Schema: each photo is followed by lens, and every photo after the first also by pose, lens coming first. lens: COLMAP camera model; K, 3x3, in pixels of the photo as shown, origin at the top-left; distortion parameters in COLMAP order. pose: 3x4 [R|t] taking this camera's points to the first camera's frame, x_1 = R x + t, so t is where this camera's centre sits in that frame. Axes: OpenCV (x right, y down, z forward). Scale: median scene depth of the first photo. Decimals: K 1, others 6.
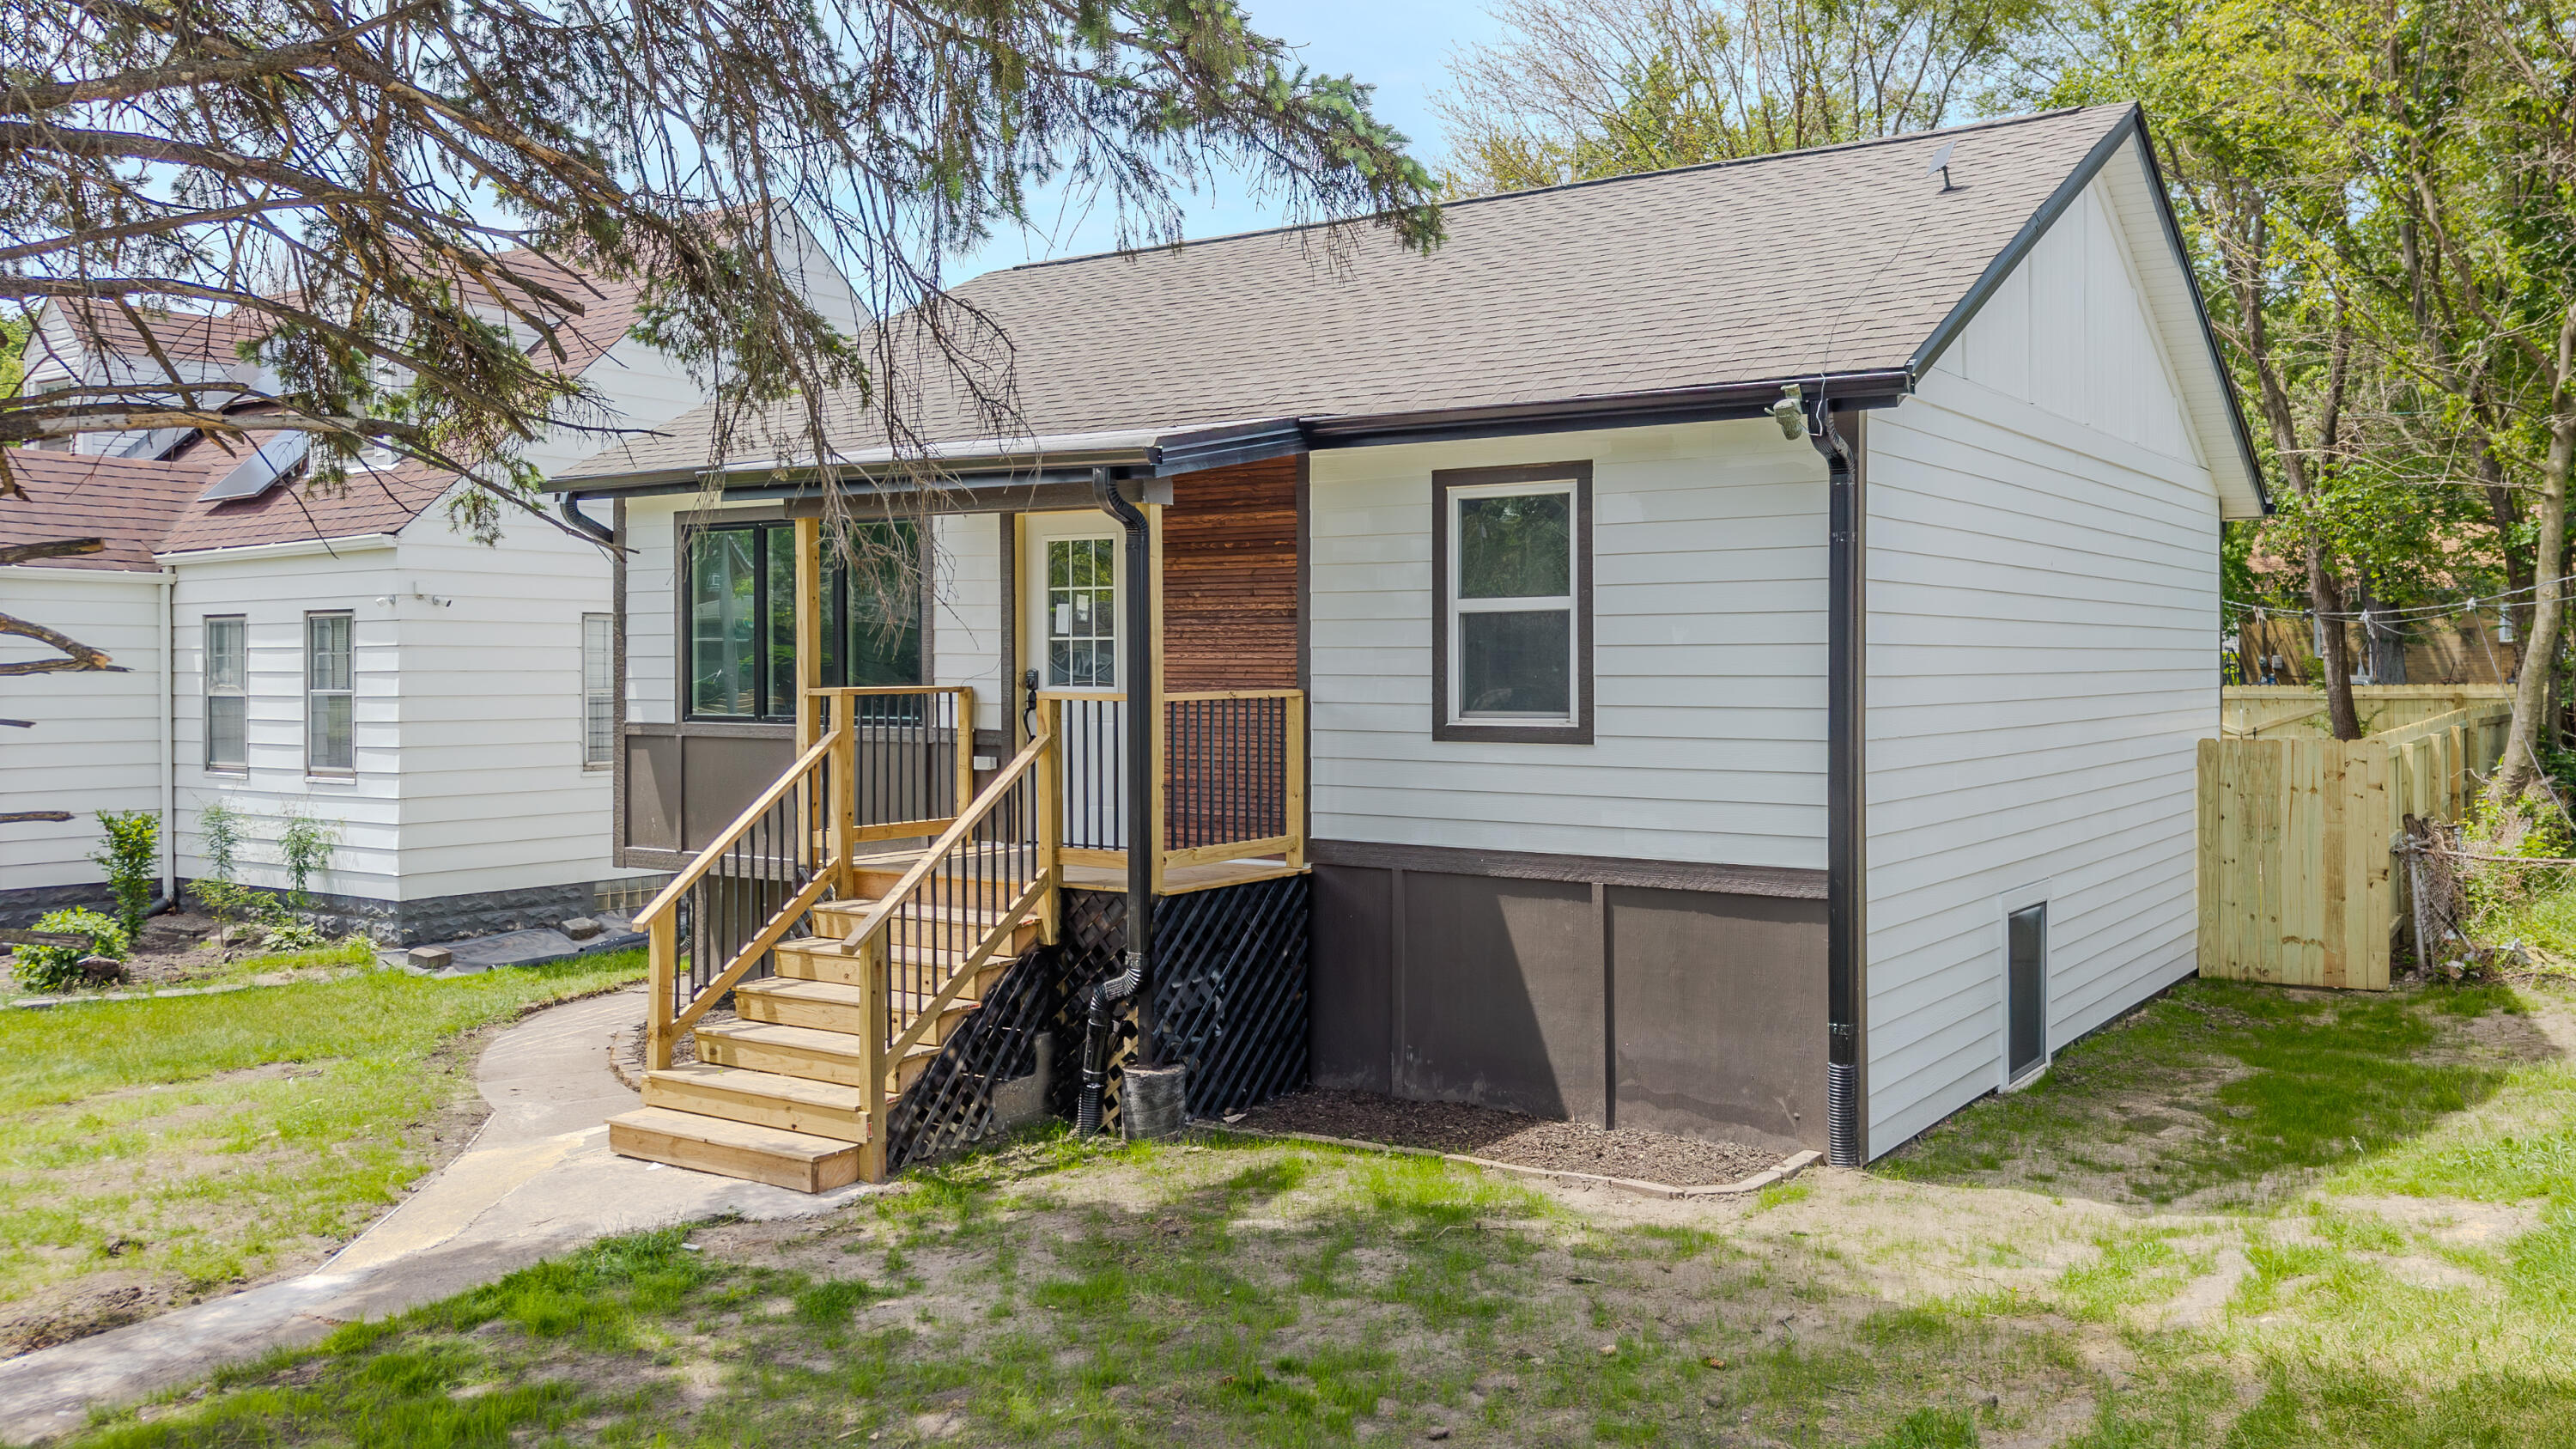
lens RADIAL K [[1980.5, 0, 1492.3], [0, 1980.5, 681.2], [0, 0, 1]] dist [0.010476, -0.008136]
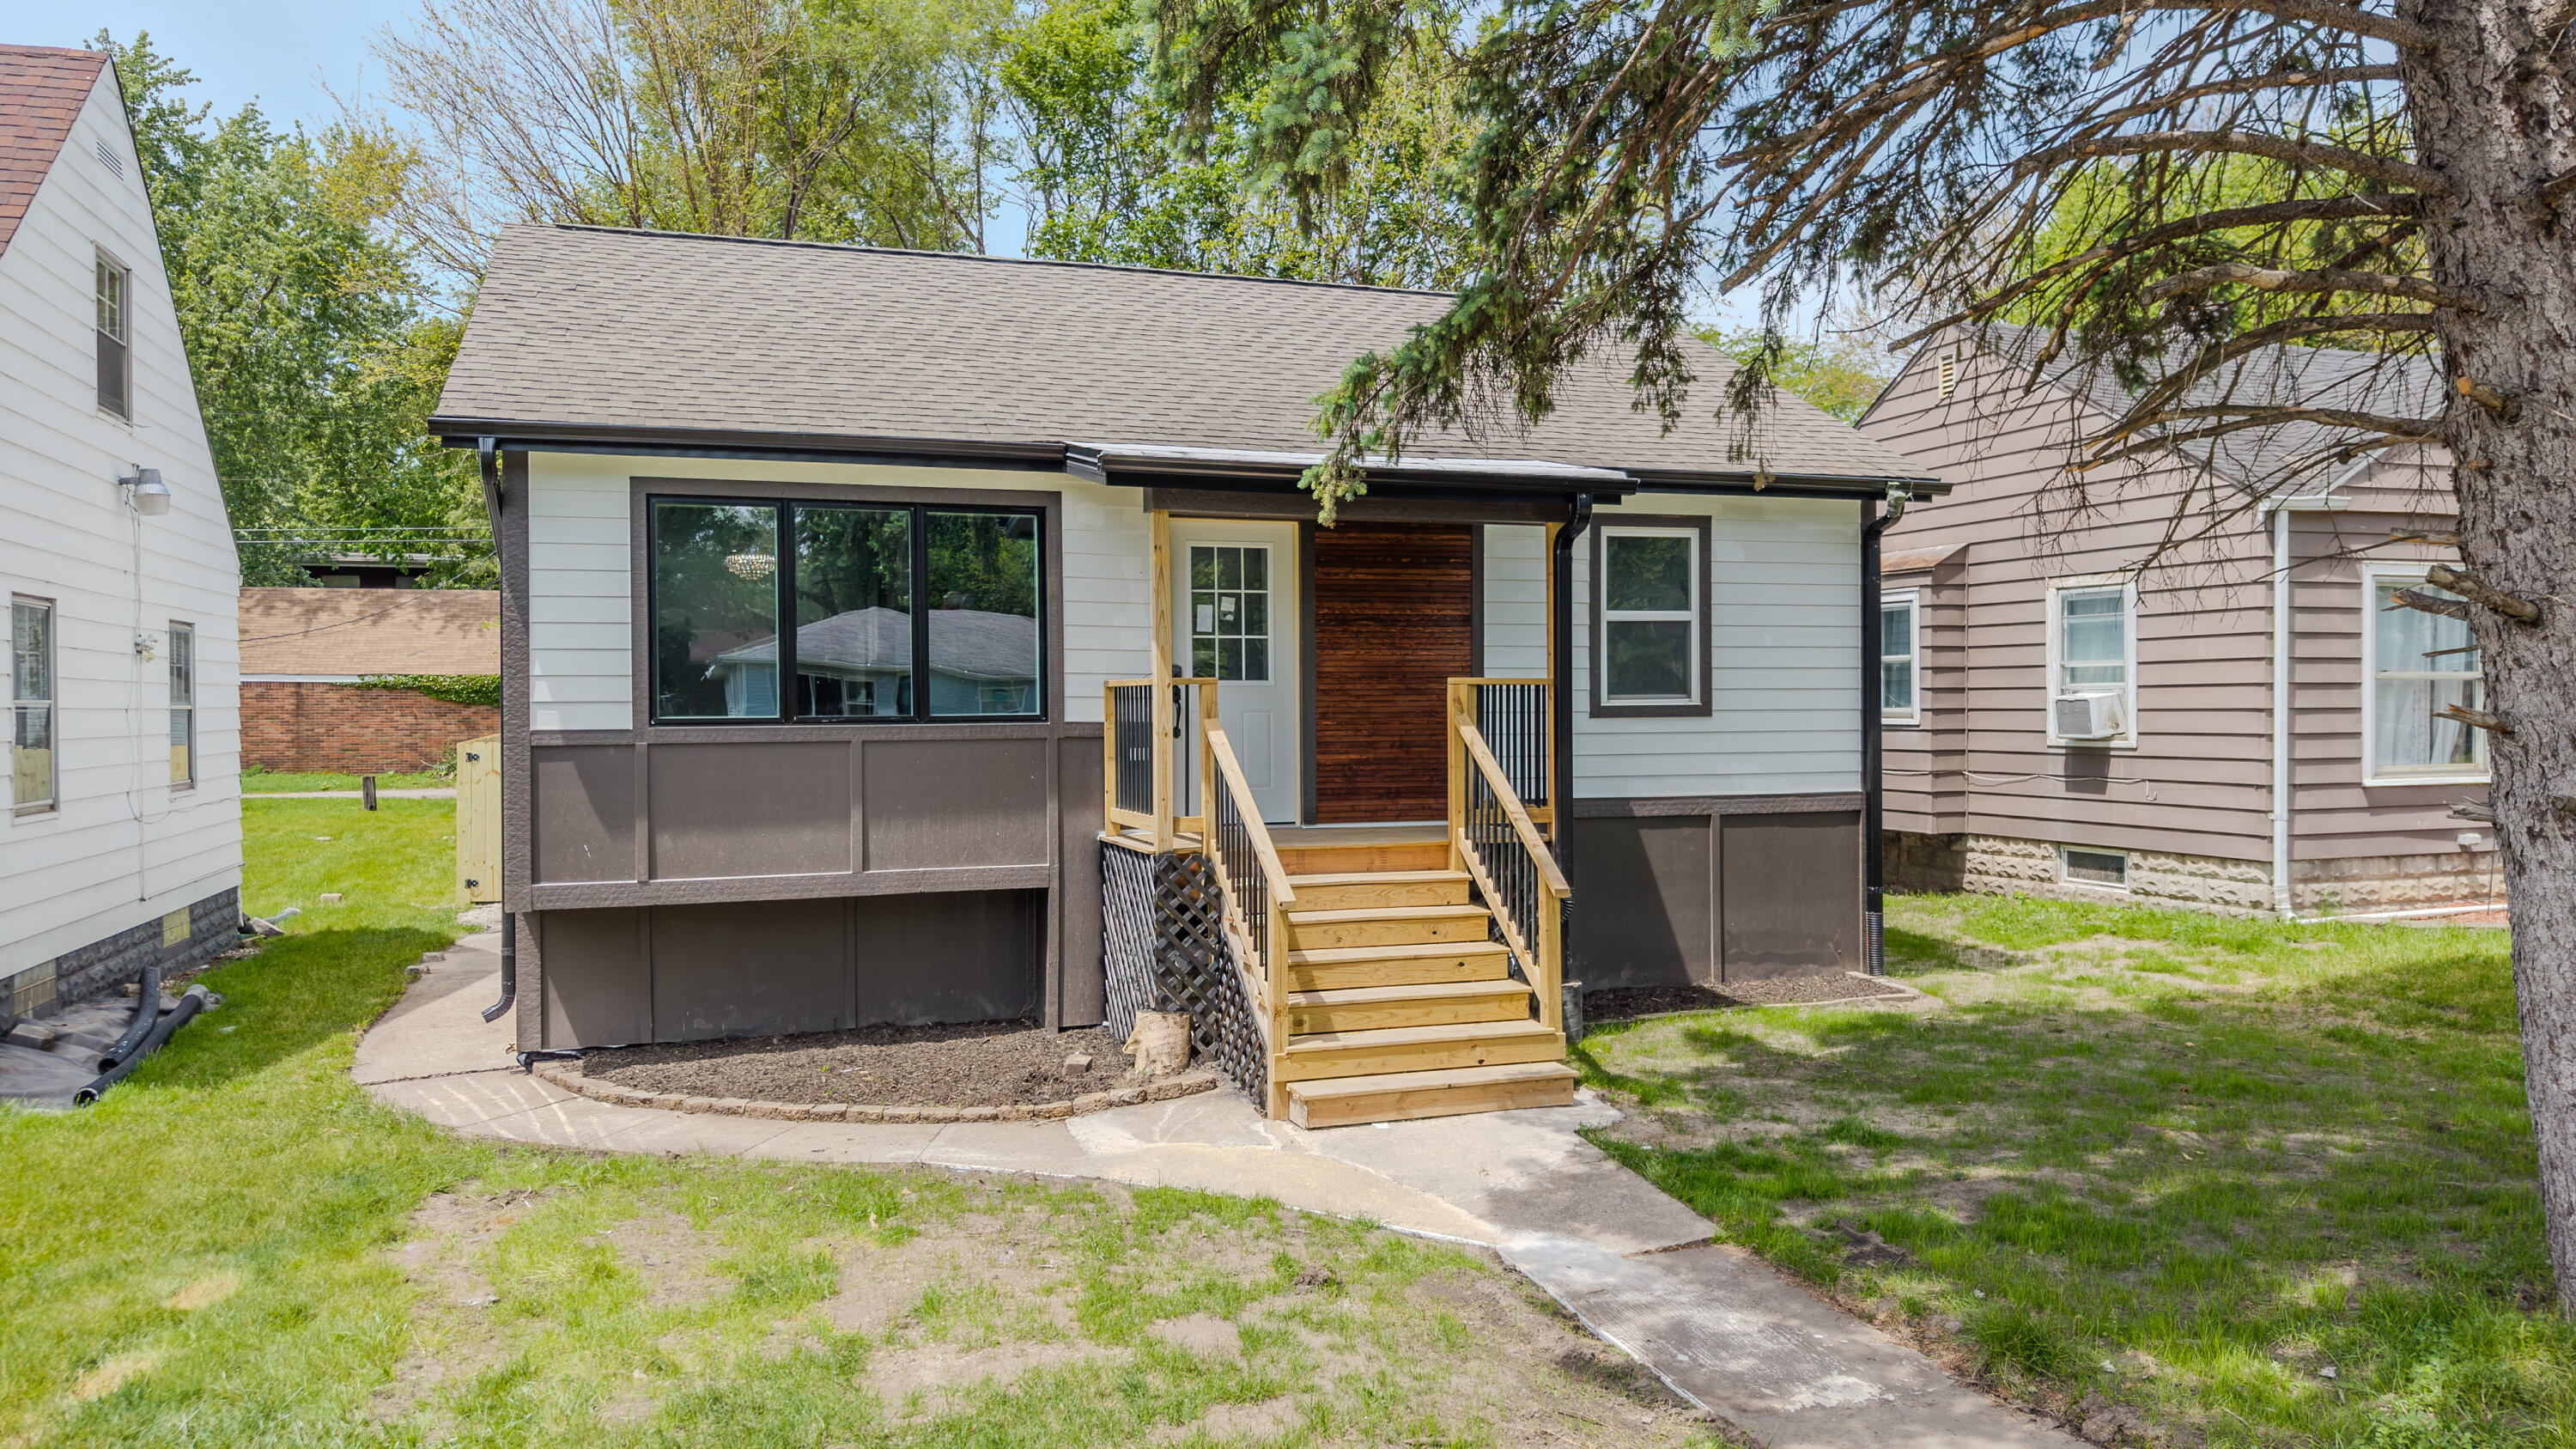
lens RADIAL K [[1735.4, 0, 1275.6], [0, 1735.4, 774.1], [0, 0, 1]] dist [0.013607, -0.021457]
pose [[0.642080, -0.033069, 0.765924, -1.056725], [0.015074, 0.999421, 0.030514, 0.028929], [-0.766489, -0.008047, 0.642207, 0.421204]]
